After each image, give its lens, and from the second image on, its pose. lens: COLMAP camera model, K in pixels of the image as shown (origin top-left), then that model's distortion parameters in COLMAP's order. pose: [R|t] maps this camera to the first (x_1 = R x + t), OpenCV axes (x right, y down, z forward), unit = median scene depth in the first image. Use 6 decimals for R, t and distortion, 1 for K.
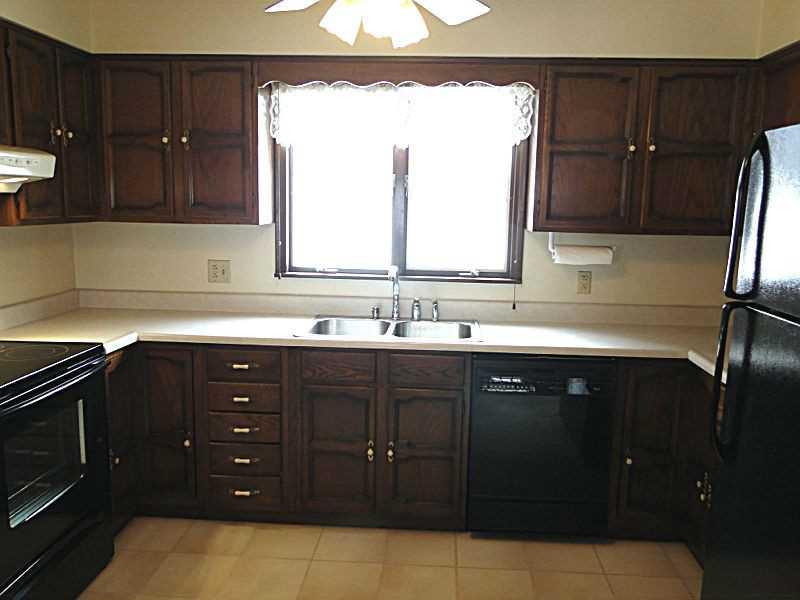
lens RADIAL K [[655.8, 0, 402.4], [0, 655.8, 295.6], [0, 0, 1]] dist [0.002258, 0.000714]
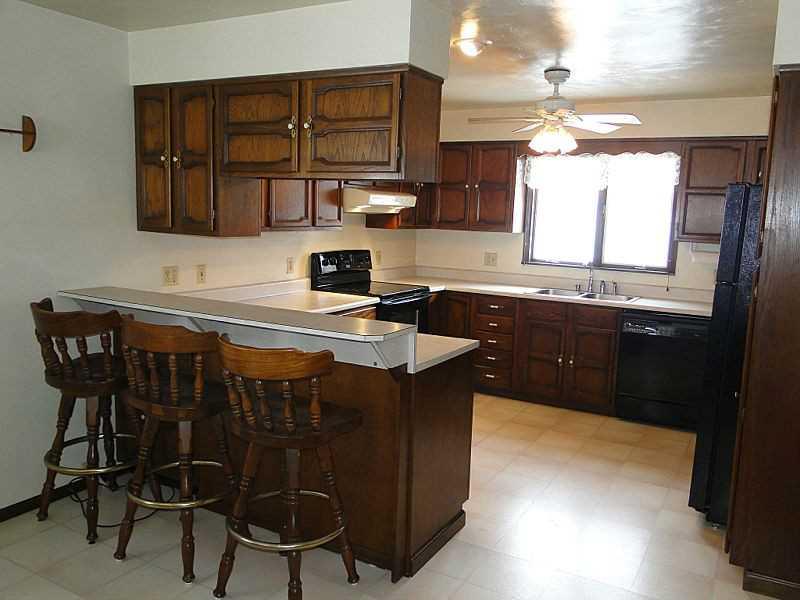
lens RADIAL K [[655.8, 0, 402.4], [0, 655.8, 295.6], [0, 0, 1]] dist [0.002258, 0.000714]
pose [[0.898390, 0.070242, -0.433544, 0.309098], [-0.082800, 0.996515, -0.010124, 0.109210], [0.431322, 0.044993, 0.901075, -0.758711]]
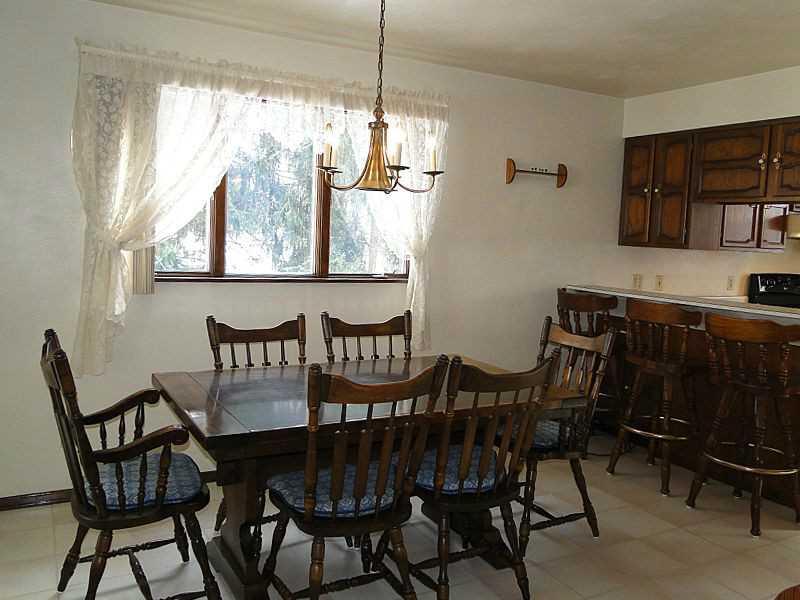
lens RADIAL K [[677.3, 0, 427.5], [0, 677.3, 290.9], [0, 0, 1]] dist [0.001926, -0.001244]
pose [[0.552477, 0.075001, -0.830147, 0.450528], [-0.157499, 0.987396, -0.015611, 0.221015], [0.818513, 0.139372, 0.557326, -1.149313]]
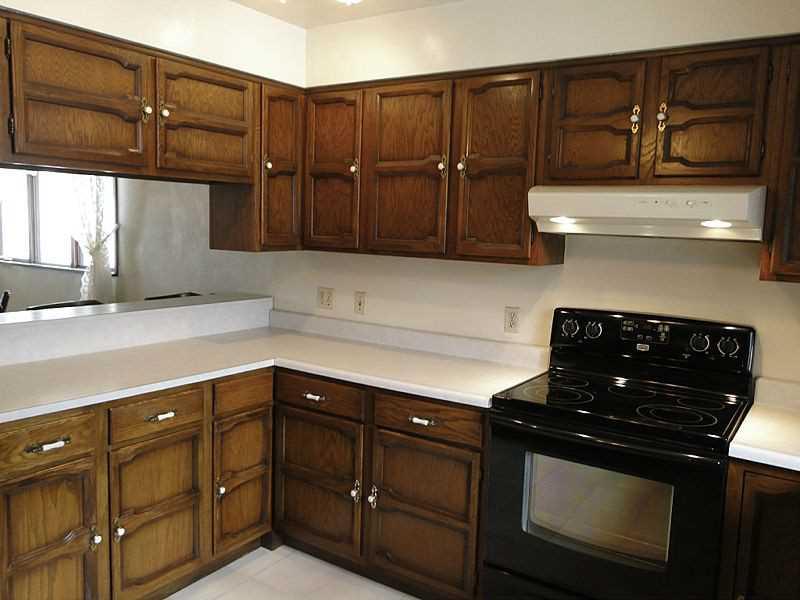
lens RADIAL K [[690.5, 0, 400.0], [0, 690.5, 300.0], [0, 0, 1]] dist [-0.001123, 0.001383]
pose [[-0.509368, 0.064667, -0.858115, 0.333886], [-0.167839, 0.970557, 0.172768, -0.131764], [0.844022, 0.232028, -0.483518, 0.881599]]
